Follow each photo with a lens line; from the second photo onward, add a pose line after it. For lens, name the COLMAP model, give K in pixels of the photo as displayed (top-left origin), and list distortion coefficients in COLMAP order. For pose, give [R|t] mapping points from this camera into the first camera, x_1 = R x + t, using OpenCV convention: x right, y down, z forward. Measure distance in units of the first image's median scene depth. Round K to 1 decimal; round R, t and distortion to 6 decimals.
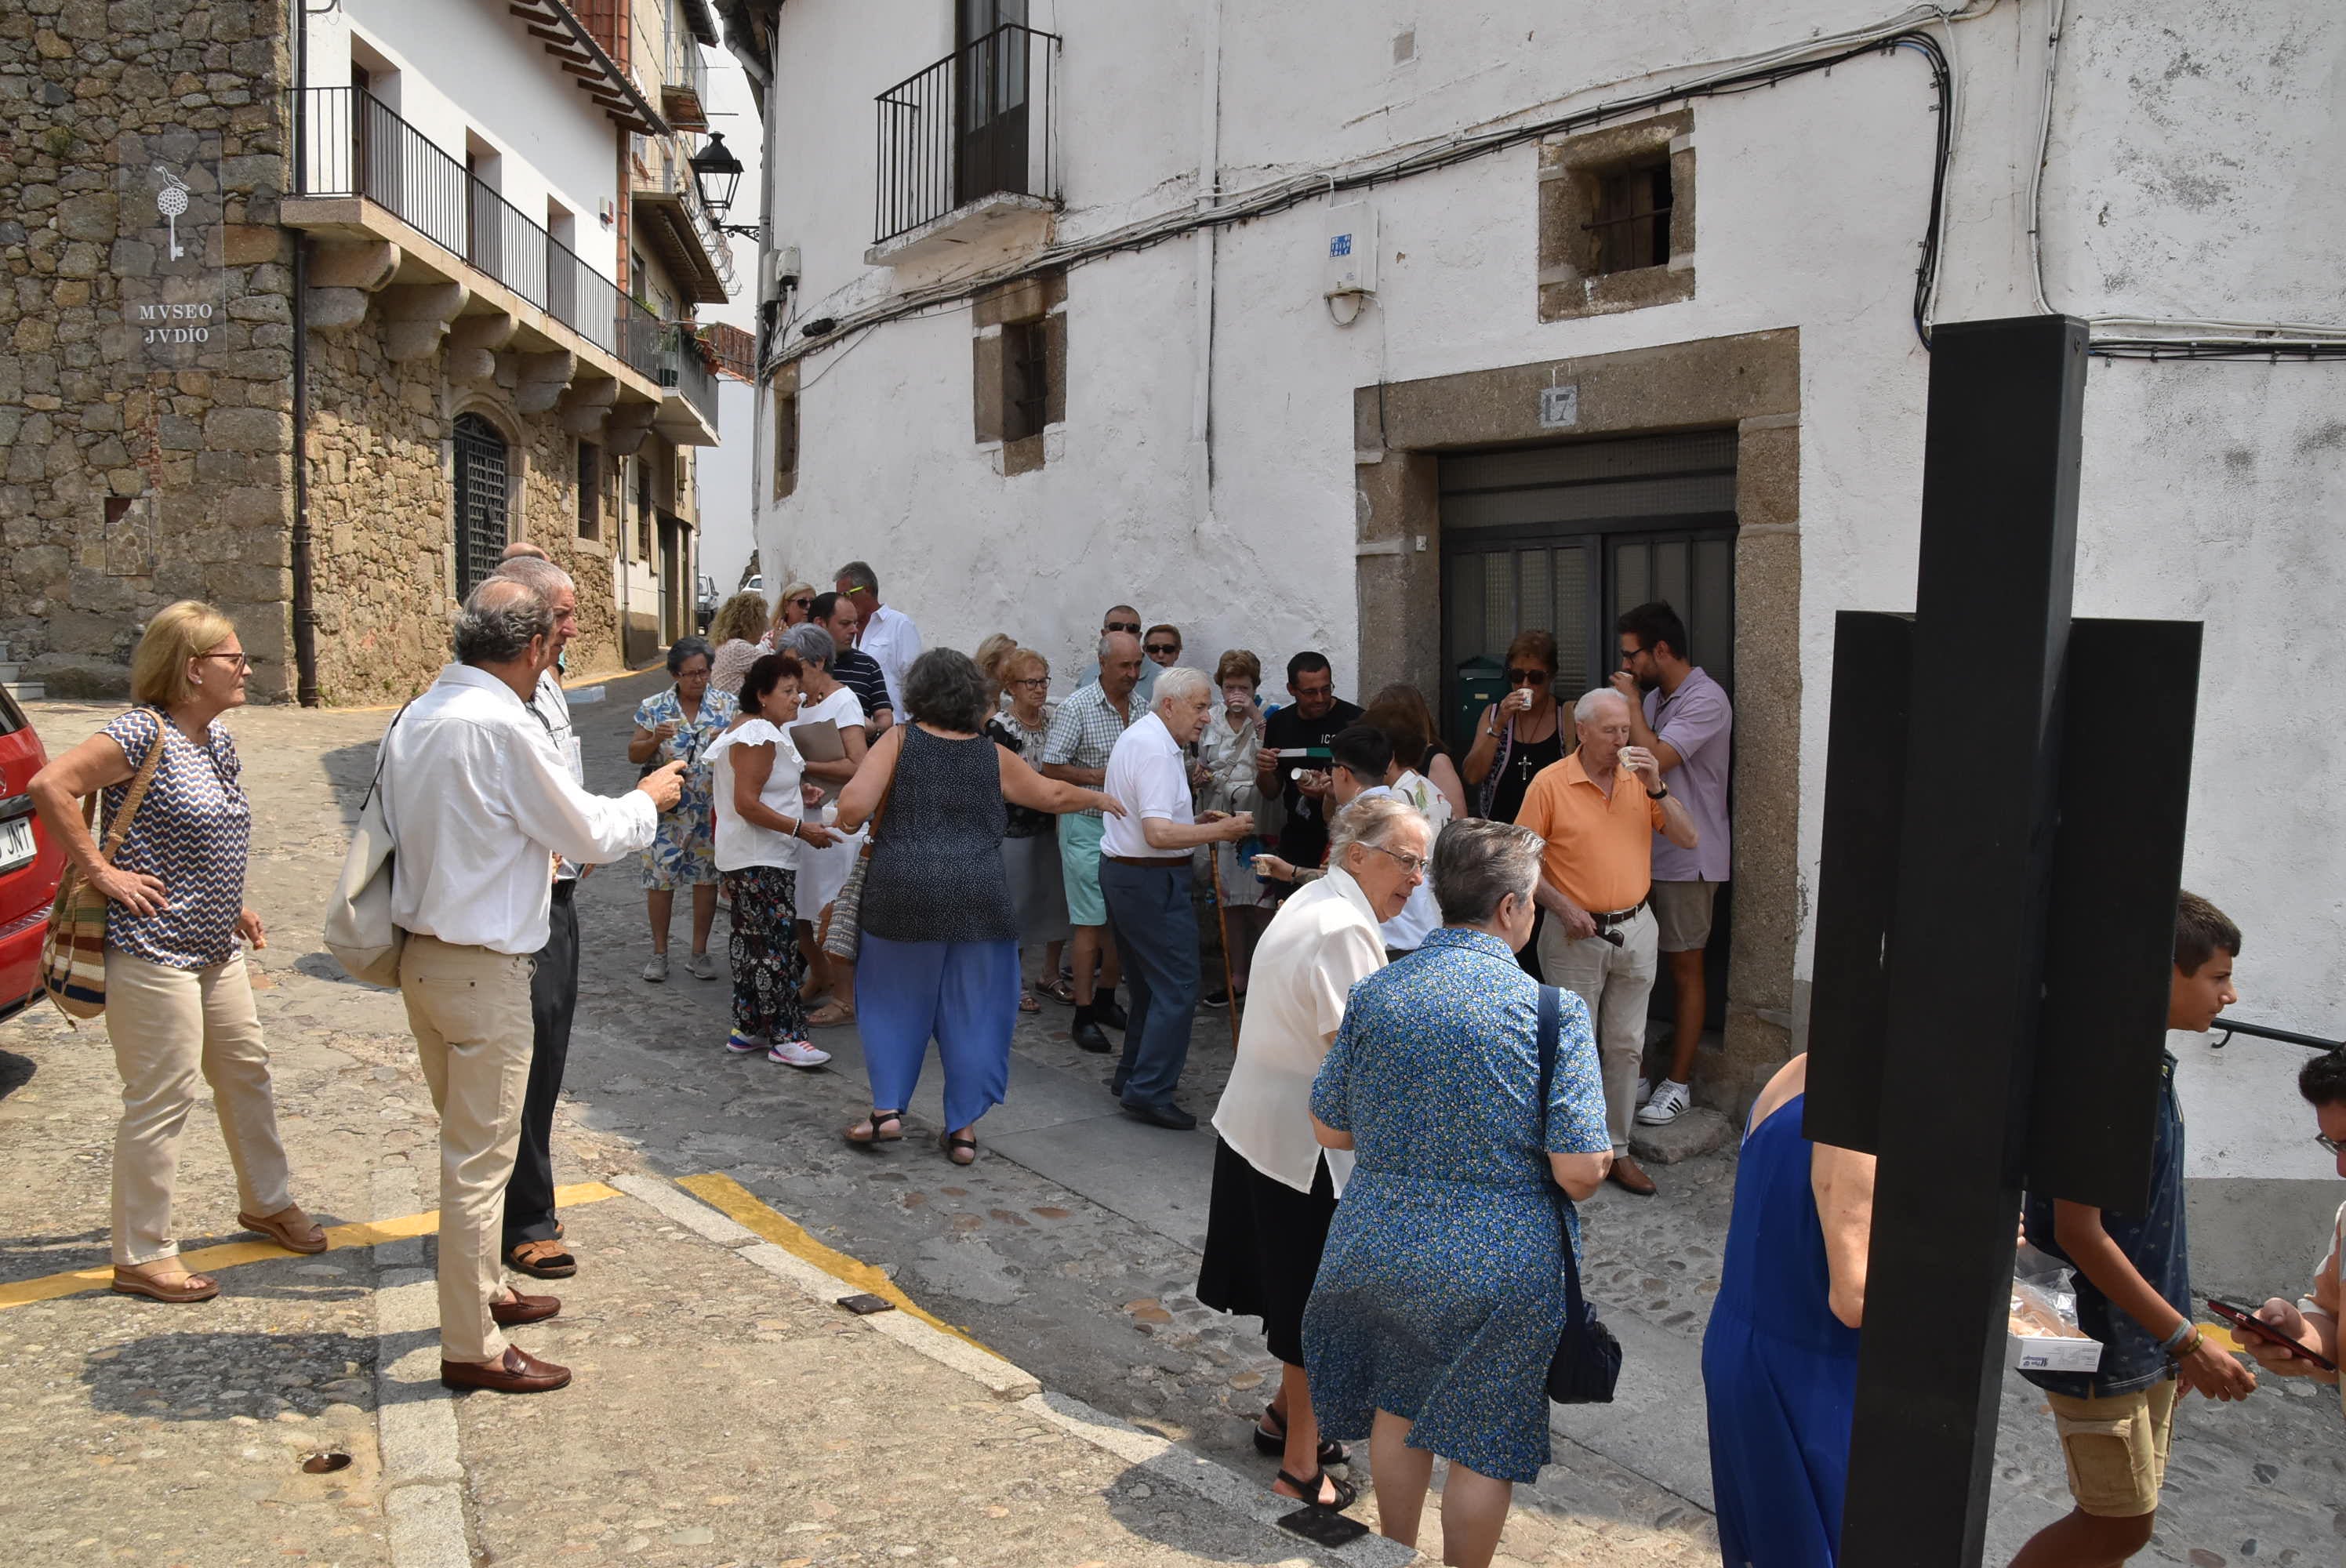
lens RADIAL K [[1810.7, 0, 1157.6], [0, 1810.7, 867.4], [0, 0, 1]] dist [-0.166273, 0.113055]
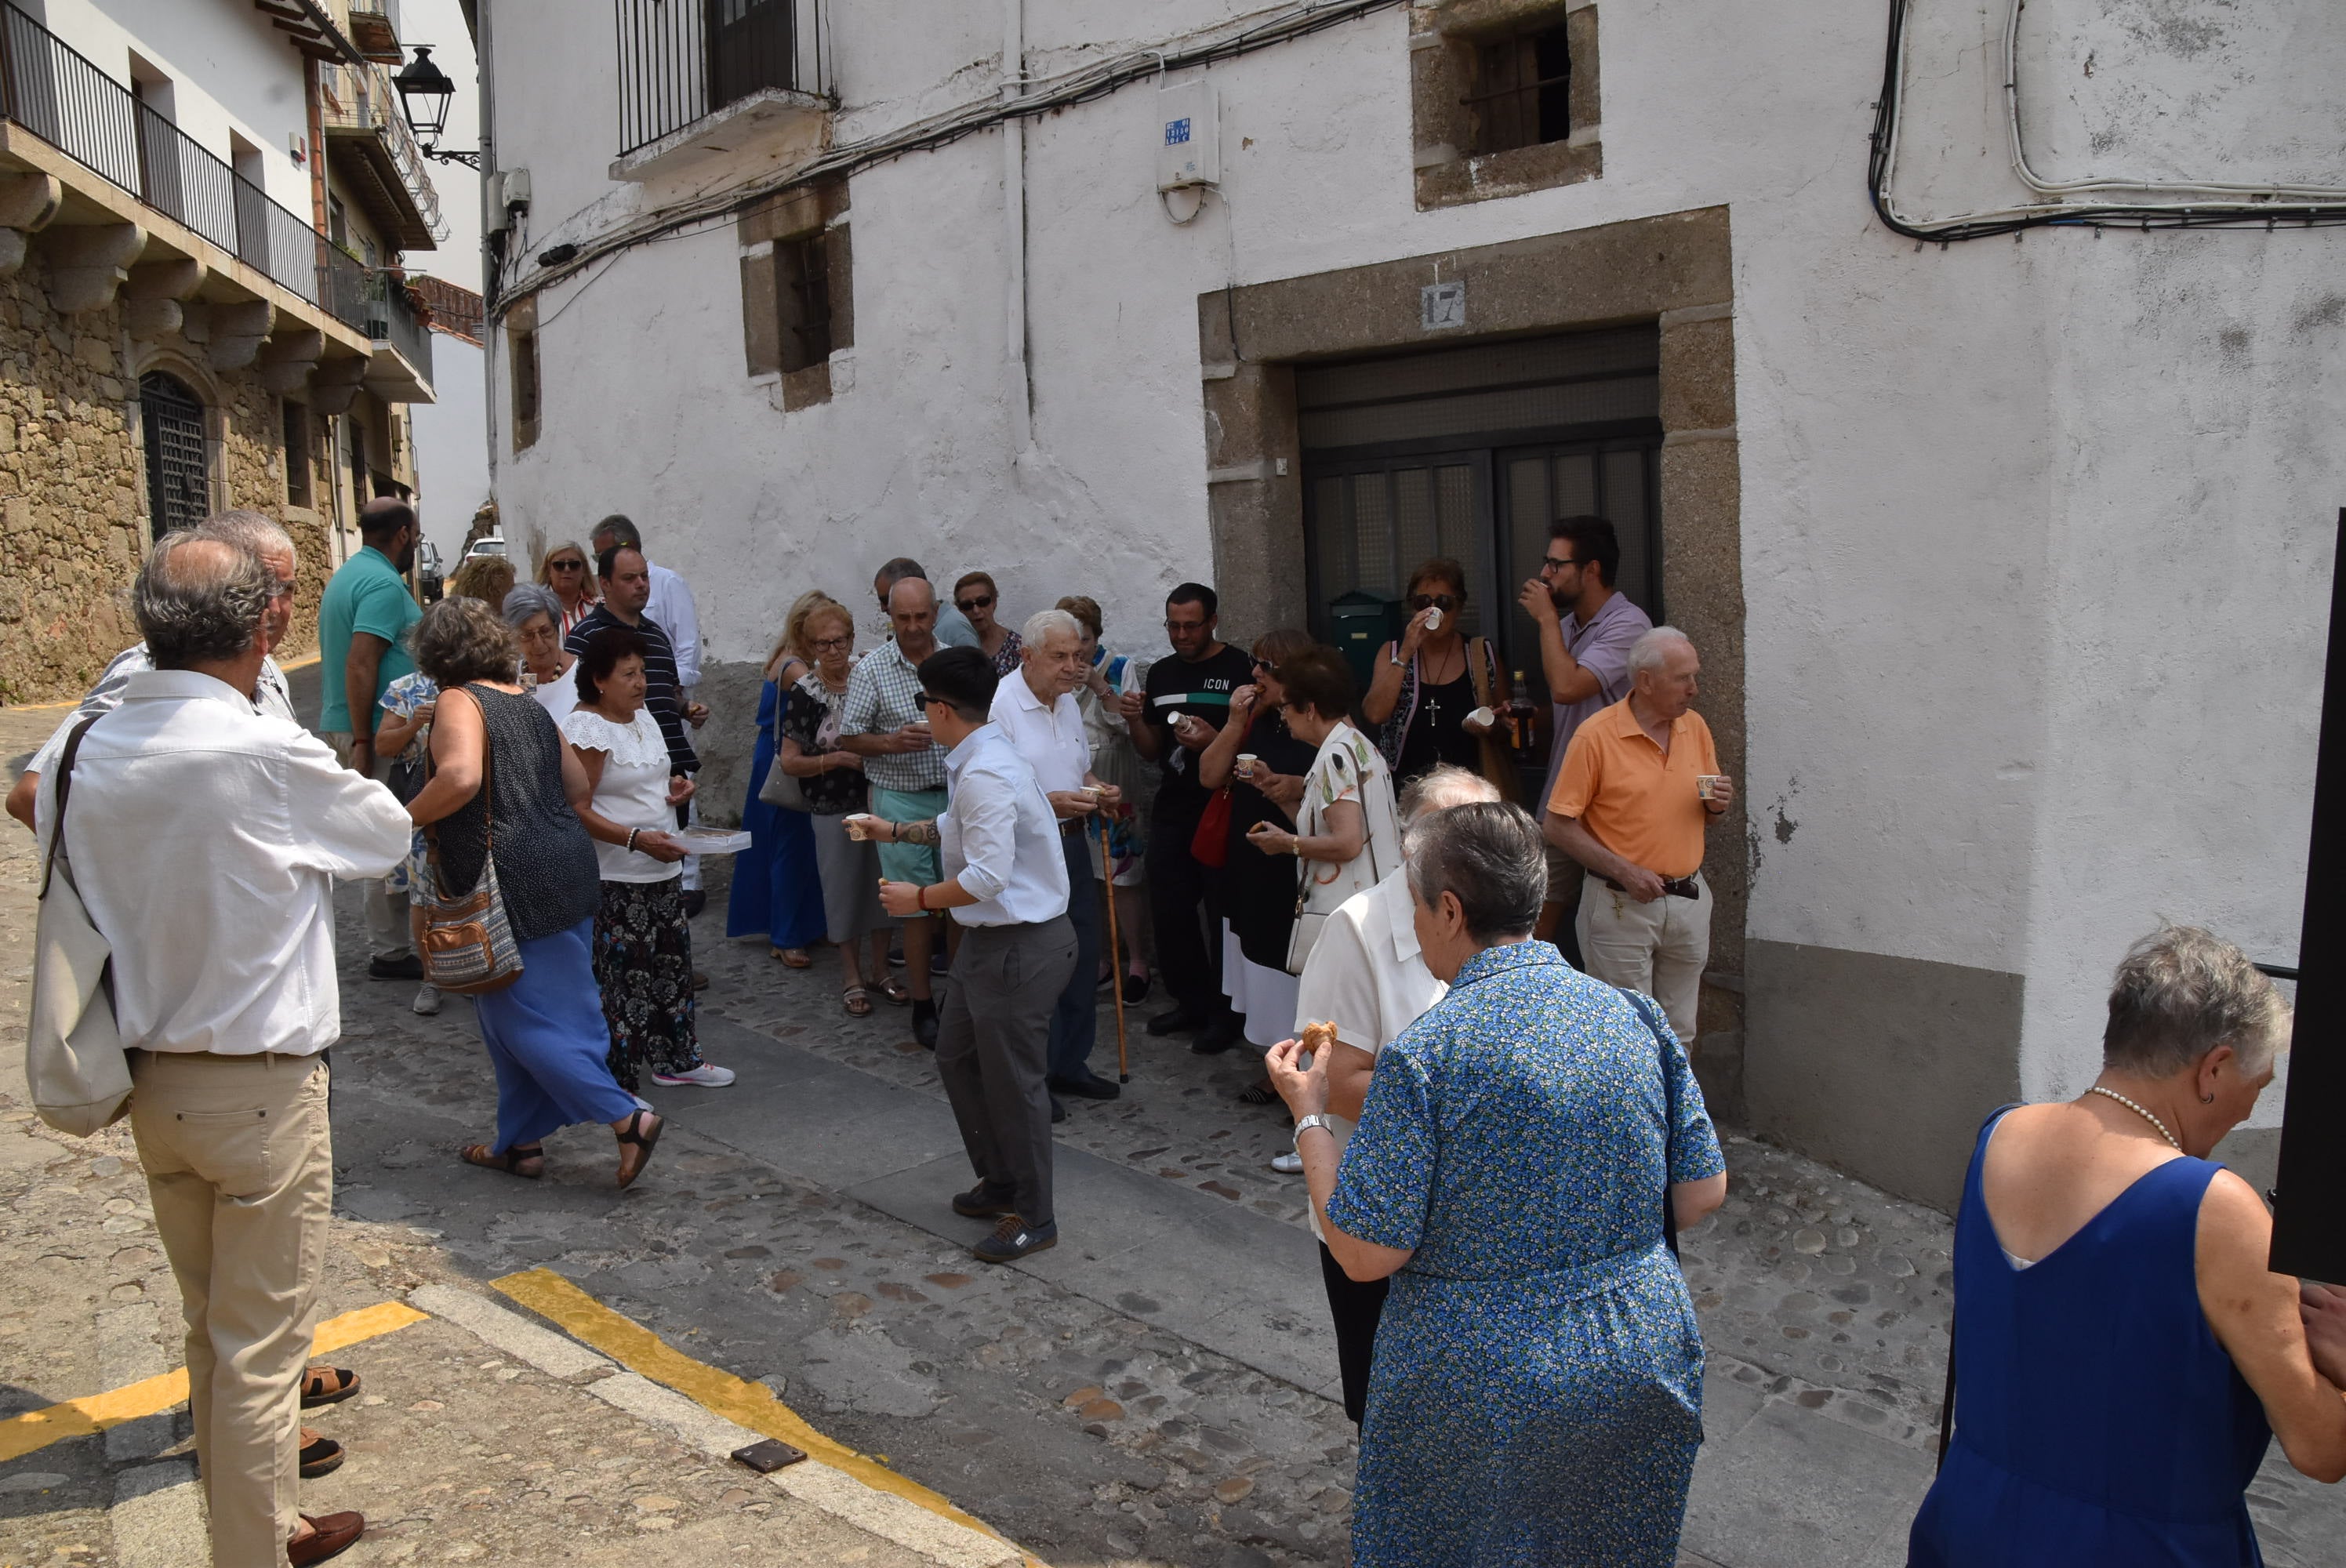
lens RADIAL K [[1804.2, 0, 1124.0], [0, 1804.2, 862.1], [0, 0, 1]] dist [-0.163690, 0.112072]
pose [[0.990825, -0.058412, 0.121880, -0.054716], [0.054834, 0.997966, 0.032508, -0.019740], [-0.123531, -0.025526, 0.992012, 0.137043]]
